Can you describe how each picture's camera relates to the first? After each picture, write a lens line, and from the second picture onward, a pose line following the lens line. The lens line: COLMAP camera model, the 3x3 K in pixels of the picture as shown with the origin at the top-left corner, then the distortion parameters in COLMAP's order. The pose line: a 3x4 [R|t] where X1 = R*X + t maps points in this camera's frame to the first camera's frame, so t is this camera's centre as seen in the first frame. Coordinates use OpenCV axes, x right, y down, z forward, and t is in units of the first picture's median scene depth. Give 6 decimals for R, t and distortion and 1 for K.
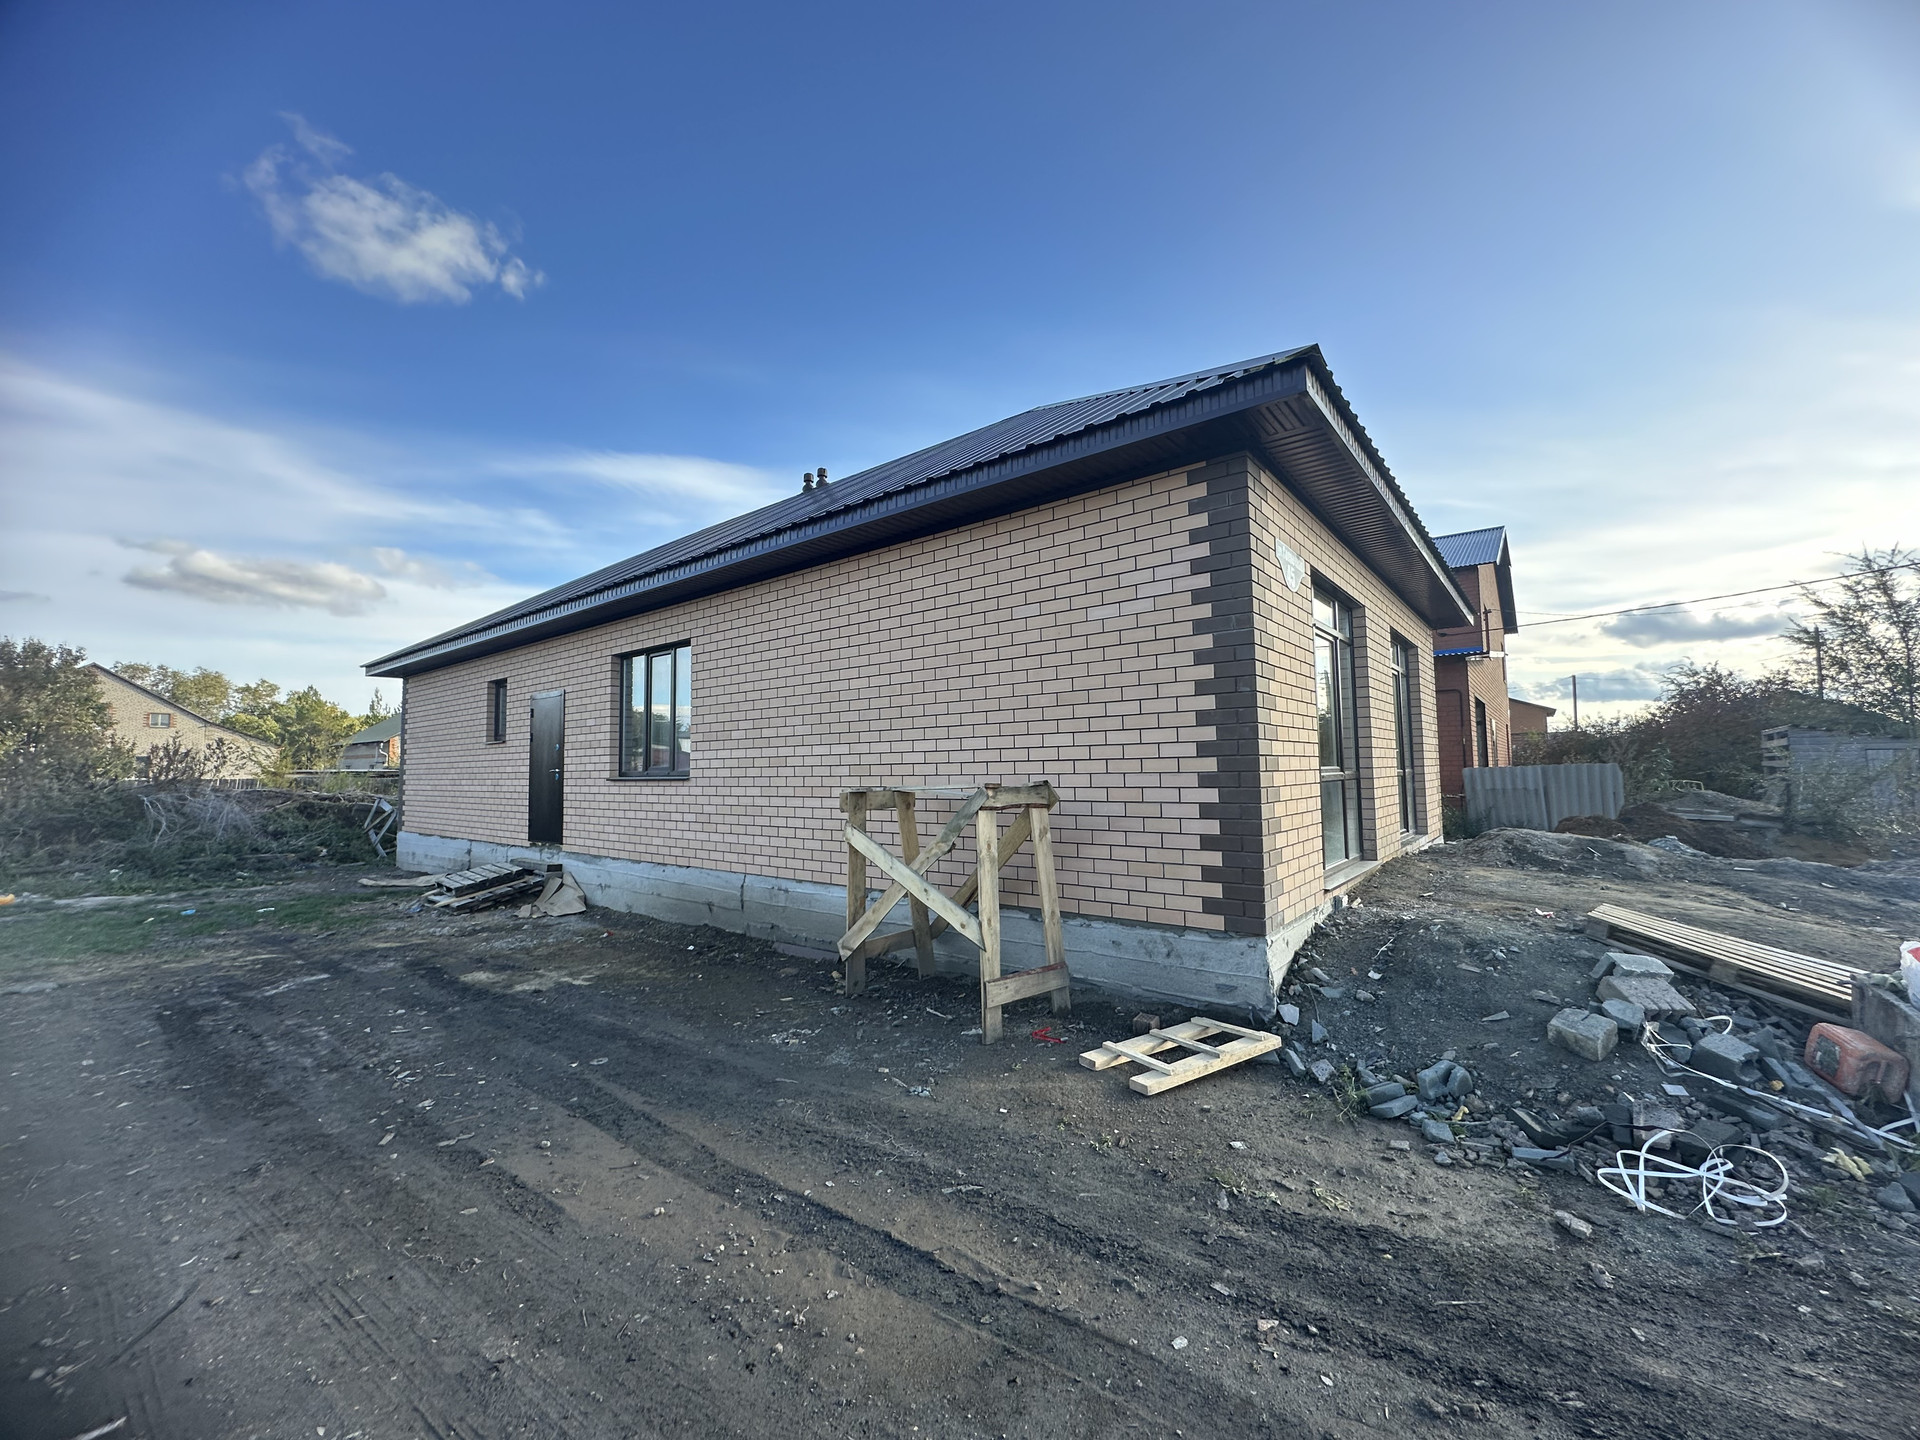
lens RADIAL K [[770.6, 0, 958.4], [0, 770.6, 722.0], [0, 0, 1]] dist [-0.005905, 0.001050]
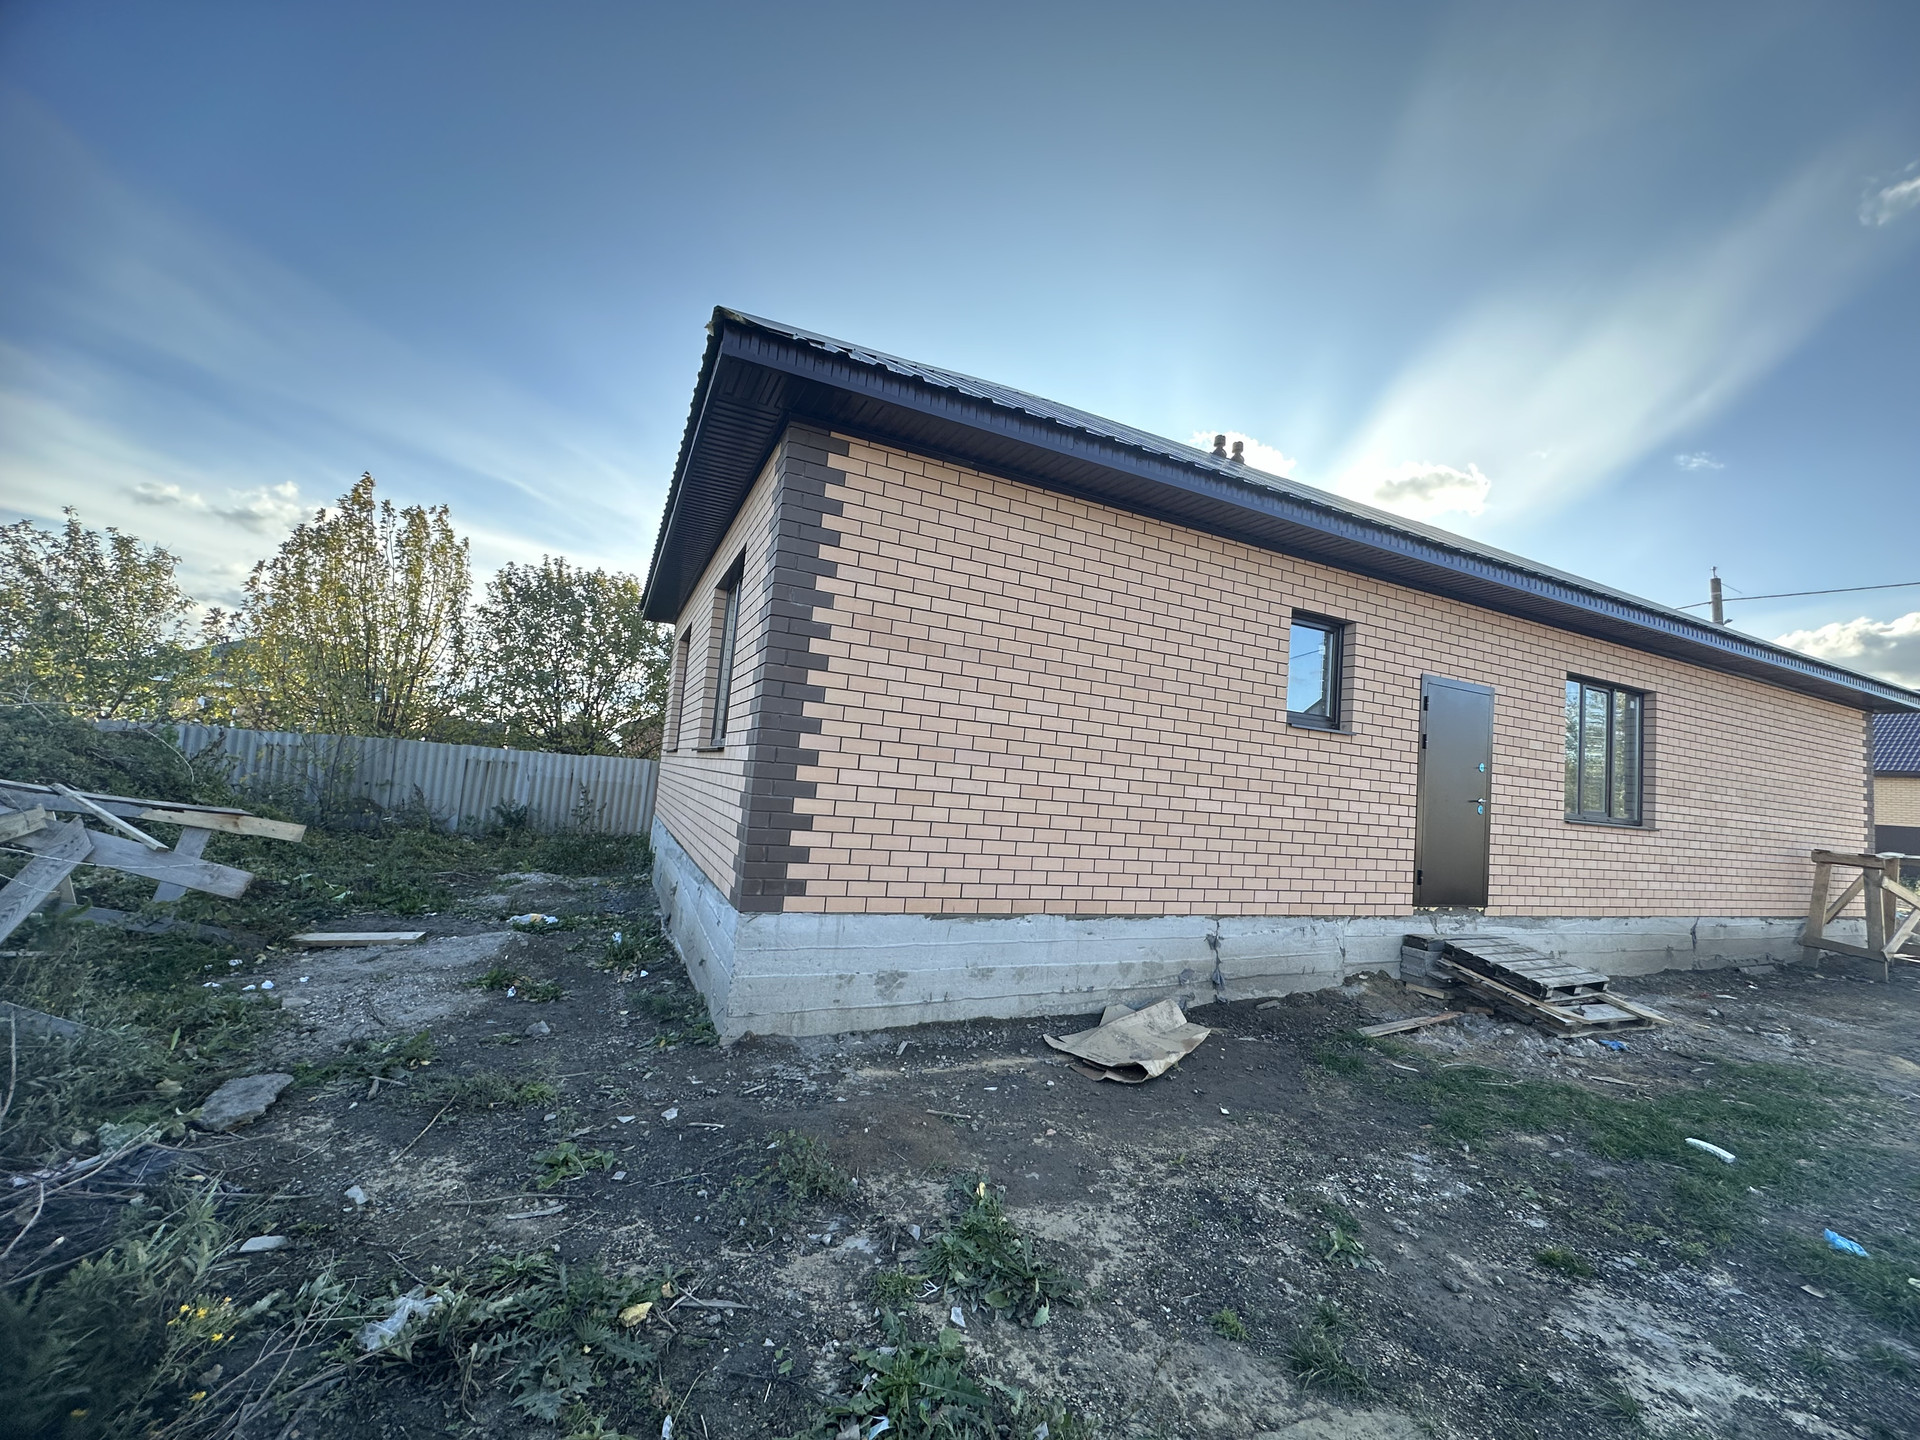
lens RADIAL K [[770.6, 0, 961.1], [0, 770.6, 724.8], [0, 0, 1]] dist [-0.005905, 0.001050]
pose [[0.437758, 0.118582, 0.891238, -1.534124], [-0.141067, 0.988046, -0.062173, 0.118592], [-0.887957, -0.098508, 0.449253, 1.260406]]
